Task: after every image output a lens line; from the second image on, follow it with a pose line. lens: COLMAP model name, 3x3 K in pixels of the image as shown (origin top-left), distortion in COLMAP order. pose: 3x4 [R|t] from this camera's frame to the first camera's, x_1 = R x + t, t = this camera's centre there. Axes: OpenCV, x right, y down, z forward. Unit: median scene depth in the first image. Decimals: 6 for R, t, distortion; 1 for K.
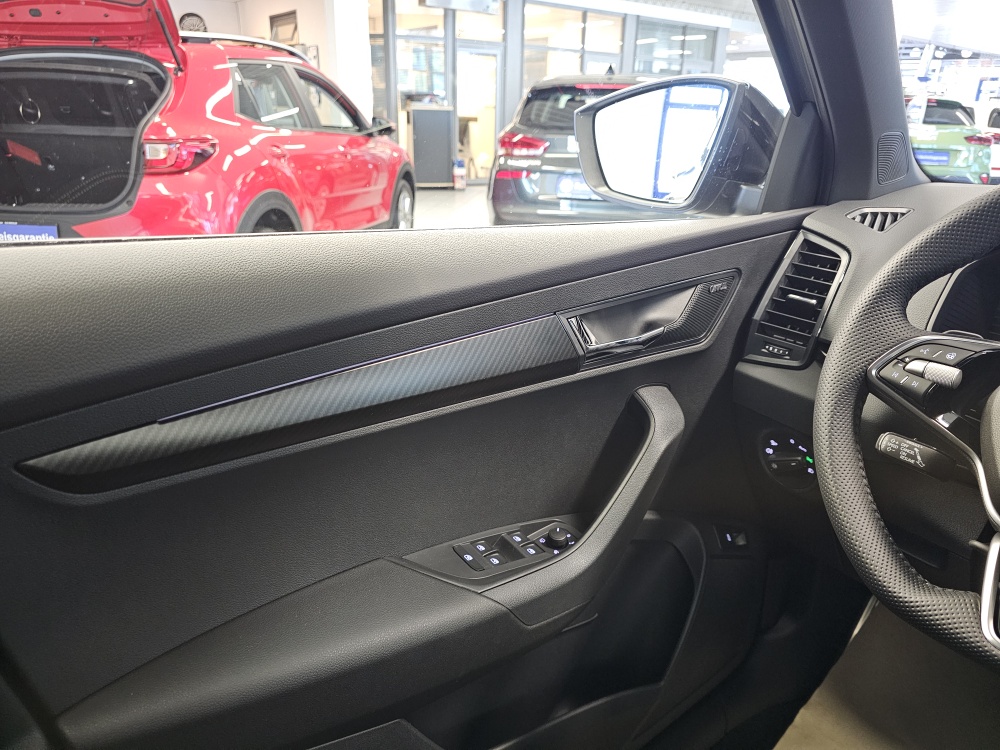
lens RADIAL K [[688.7, 0, 503.8], [0, 688.7, 365.8], [0, 0, 1]] dist [0.037441, -0.045885]
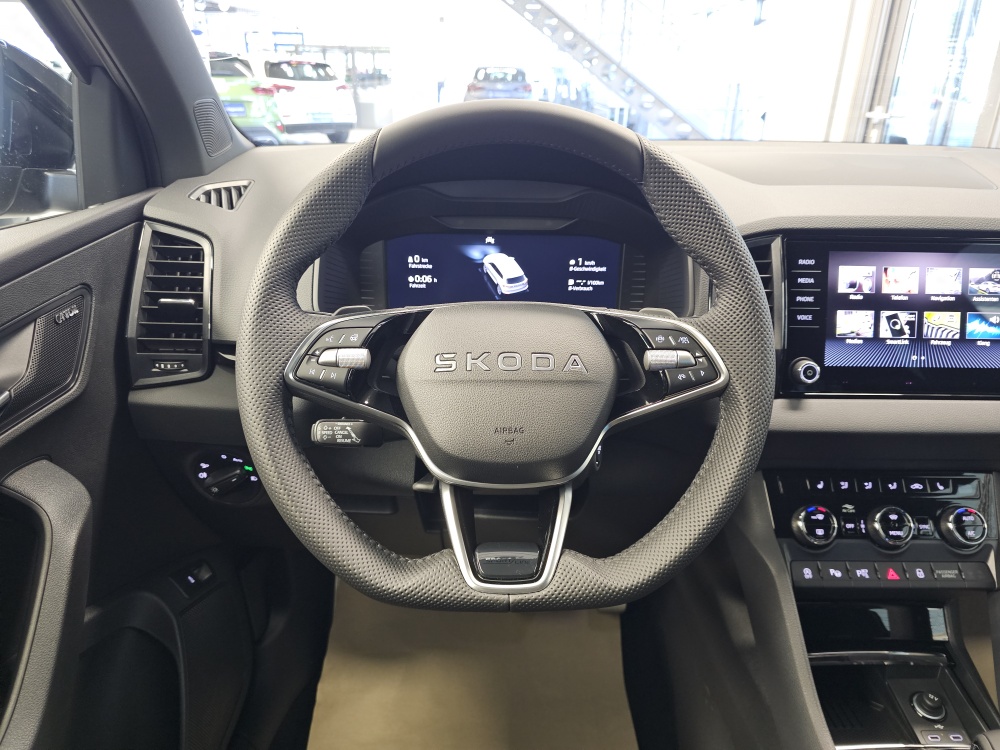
lens RADIAL K [[688.7, 0, 501.4], [0, 688.7, 371.2], [0, 0, 1]] dist [0.037441, -0.045885]
pose [[0.628656, -0.323706, 0.707112, 0.047121], [0.276200, 0.942911, 0.186097, -0.062219], [-0.726984, 0.078314, 0.682174, 0.125384]]
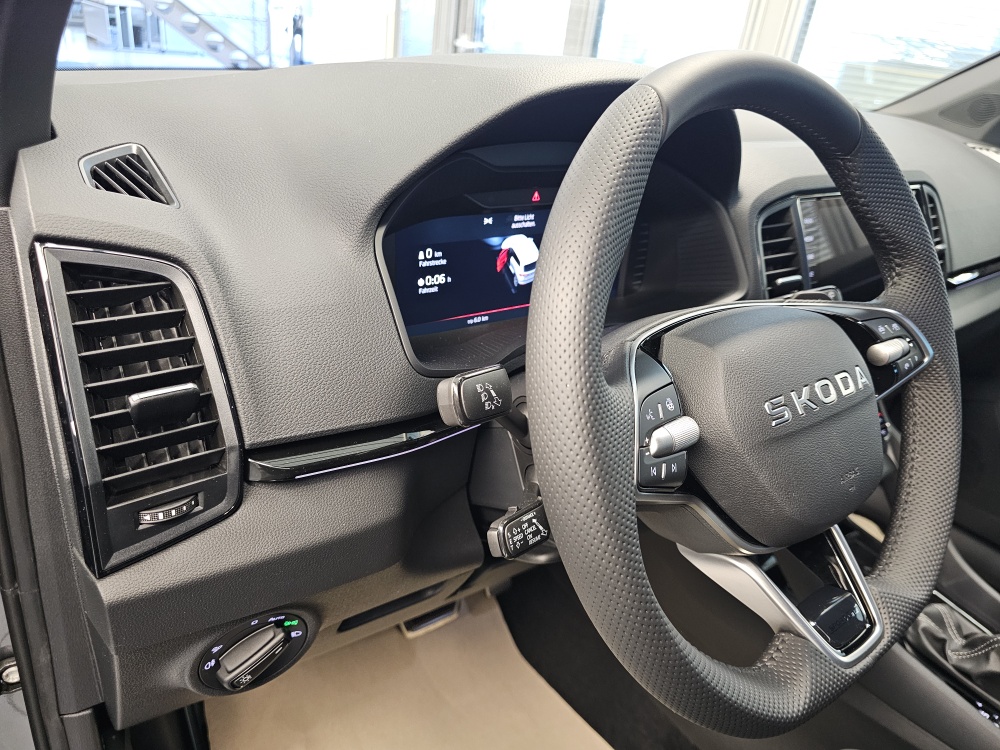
lens RADIAL K [[688.7, 0, 499.2], [0, 688.7, 372.7], [0, 0, 1]] dist [0.037441, -0.045885]
pose [[0.046521, -0.477132, 0.877600, 0.045146], [0.246906, 0.856783, 0.452726, -0.255814], [-0.967922, 0.195623, 0.157665, 0.700561]]
